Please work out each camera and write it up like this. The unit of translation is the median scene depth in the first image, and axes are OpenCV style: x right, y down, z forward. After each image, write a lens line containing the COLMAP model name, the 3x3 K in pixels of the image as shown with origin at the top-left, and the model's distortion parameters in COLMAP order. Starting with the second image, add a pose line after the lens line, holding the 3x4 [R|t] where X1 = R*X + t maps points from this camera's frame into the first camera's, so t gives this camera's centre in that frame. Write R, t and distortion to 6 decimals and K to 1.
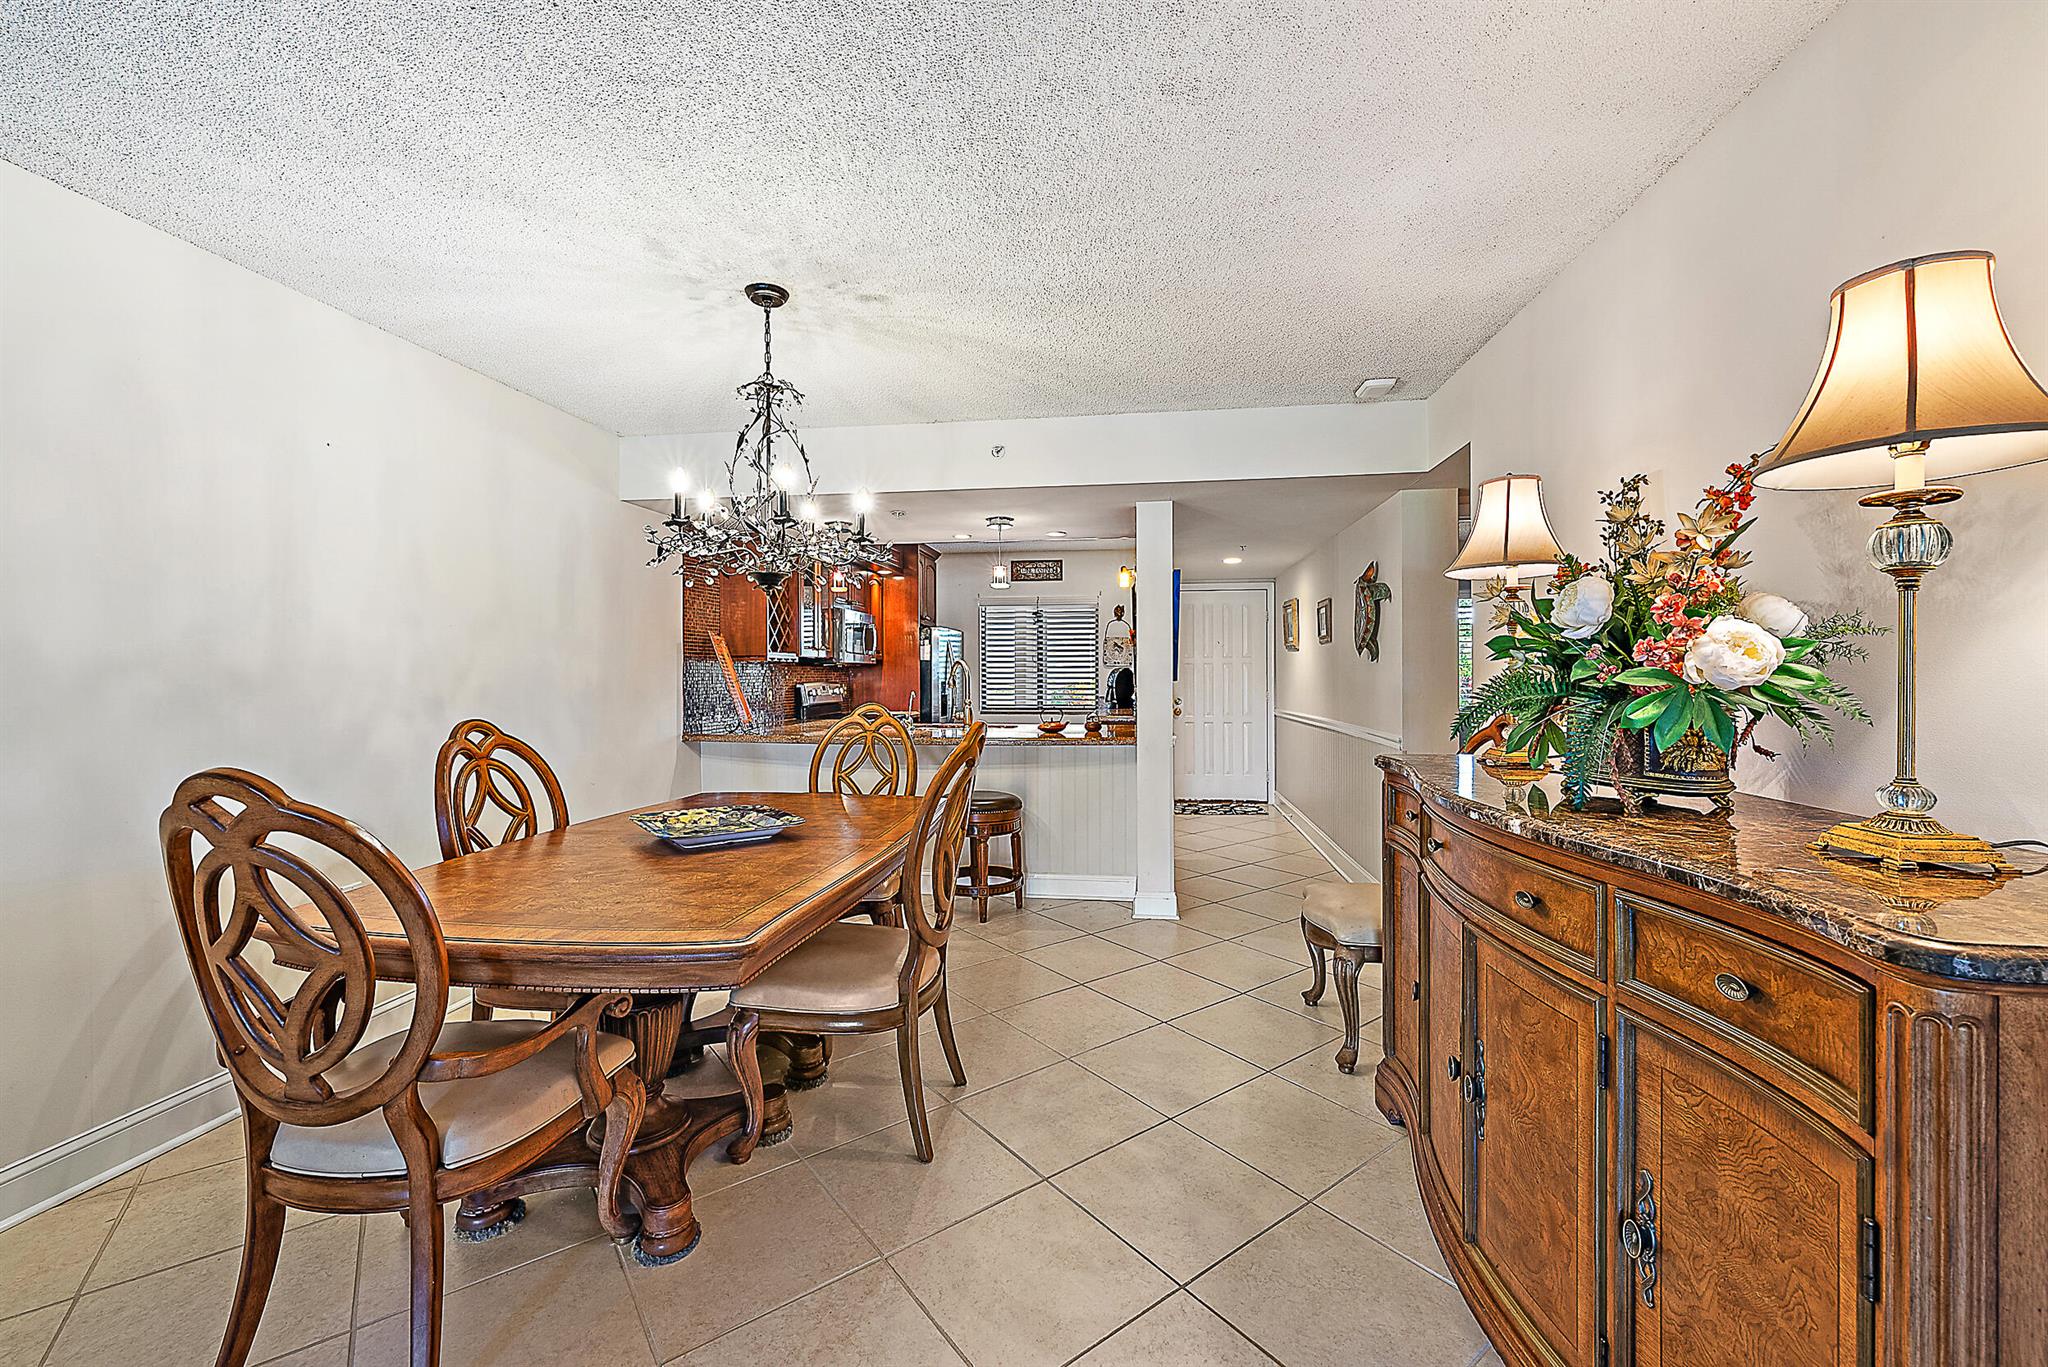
lens RADIAL K [[815.2, 0, 1014.0], [0, 815.2, 680.9], [0, 0, 1]] dist [0.002193, -0.000917]
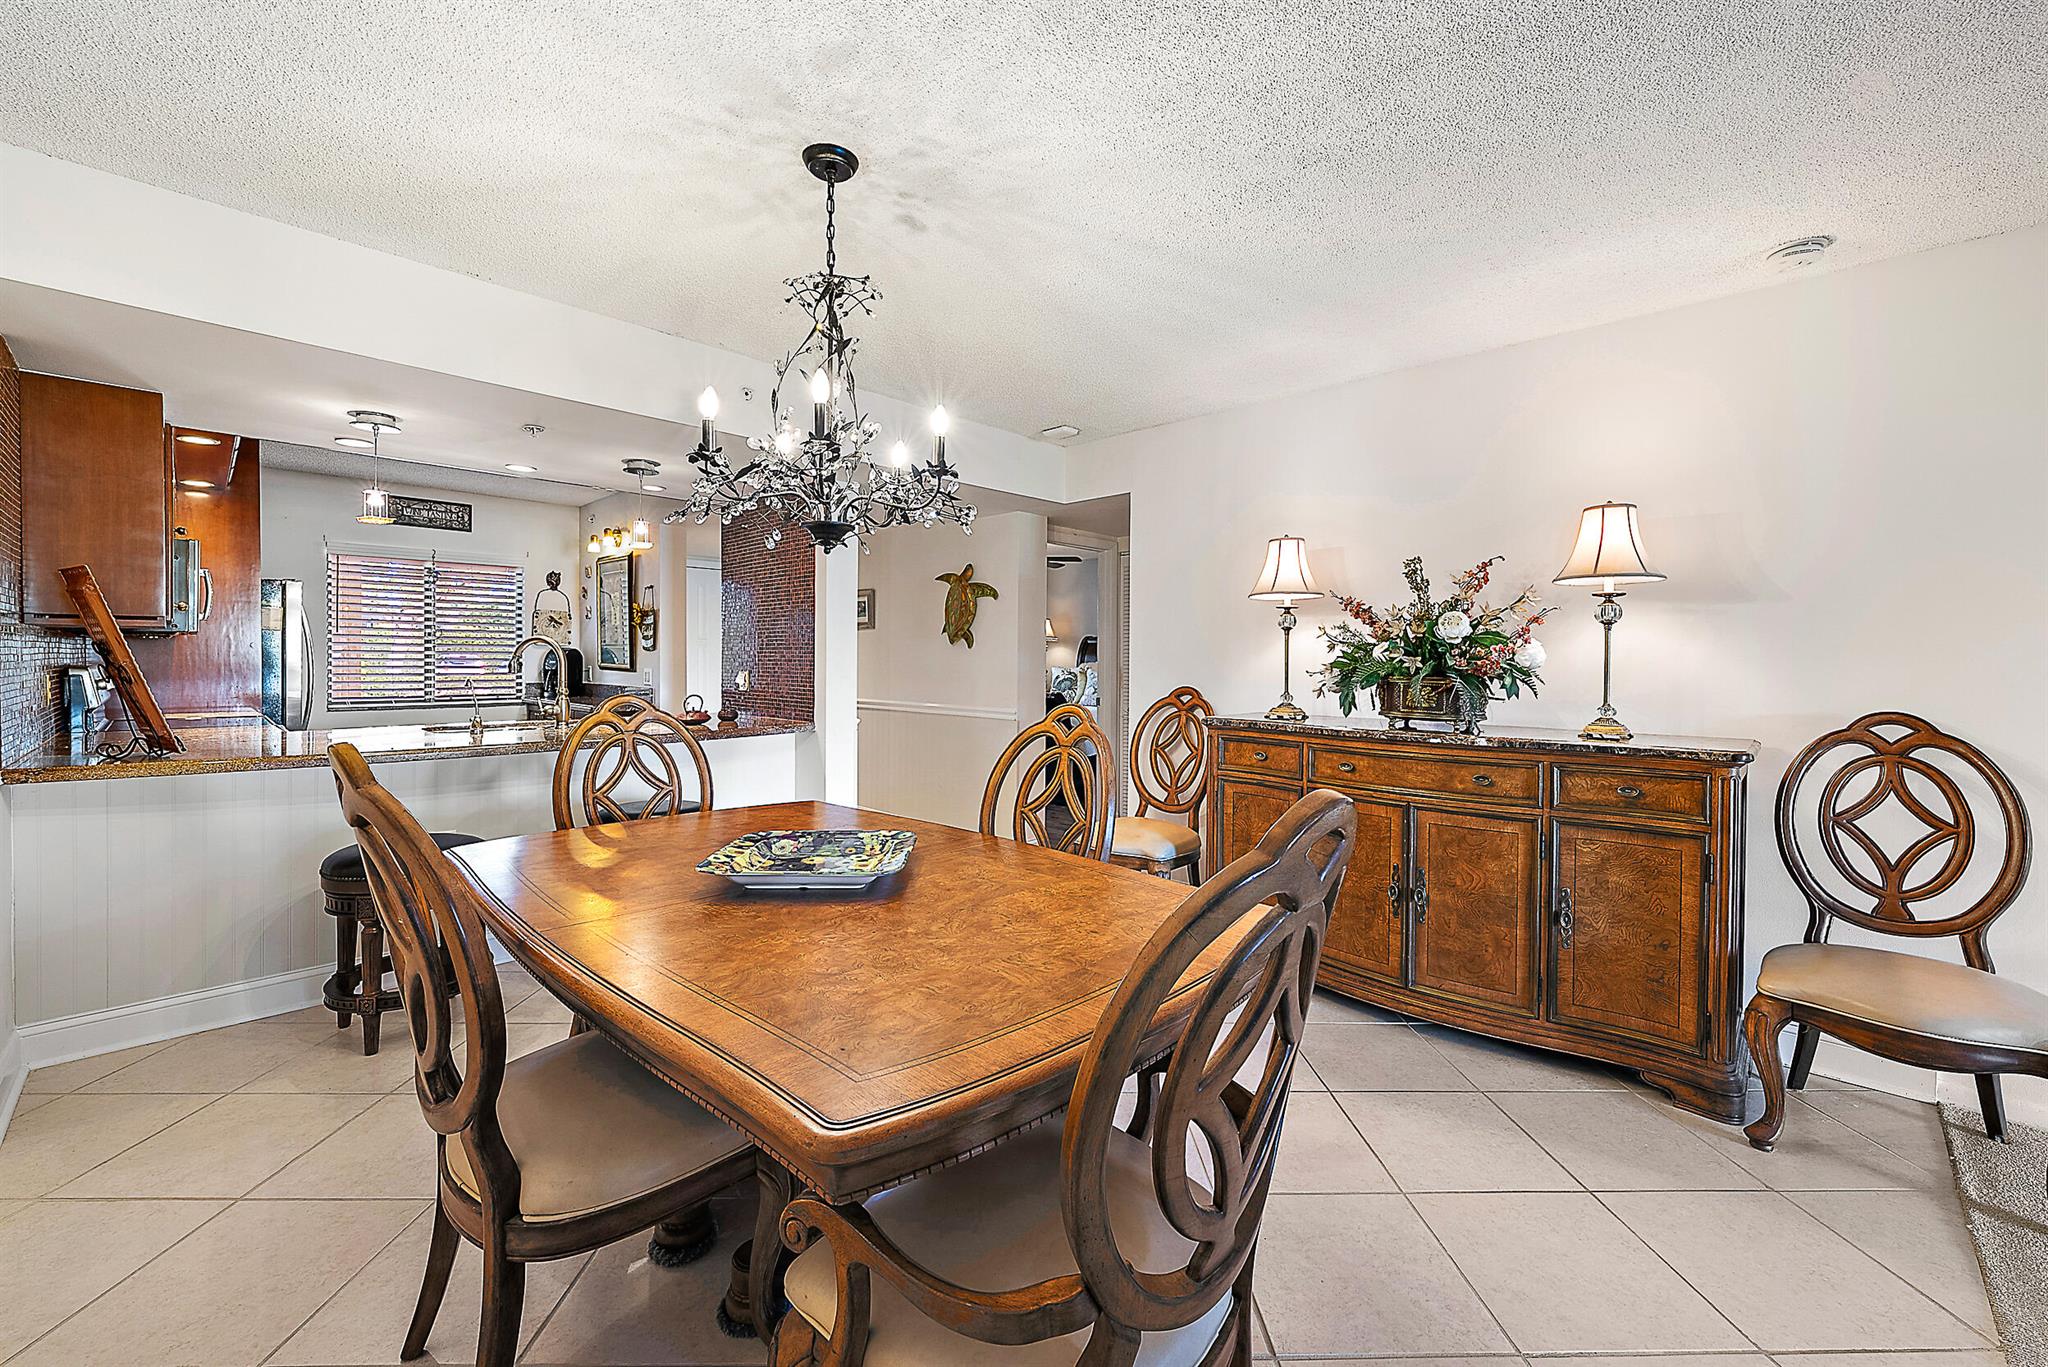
lens RADIAL K [[815.2, 0, 1042.0], [0, 815.2, 673.2], [0, 0, 1]] dist [0.002193, -0.000917]
pose [[0.584721, -0.004439, 0.811223, -0.487777], [-0.003916, 0.999958, 0.008294, 0.002114], [-0.811225, -0.008026, 0.584679, 0.228733]]
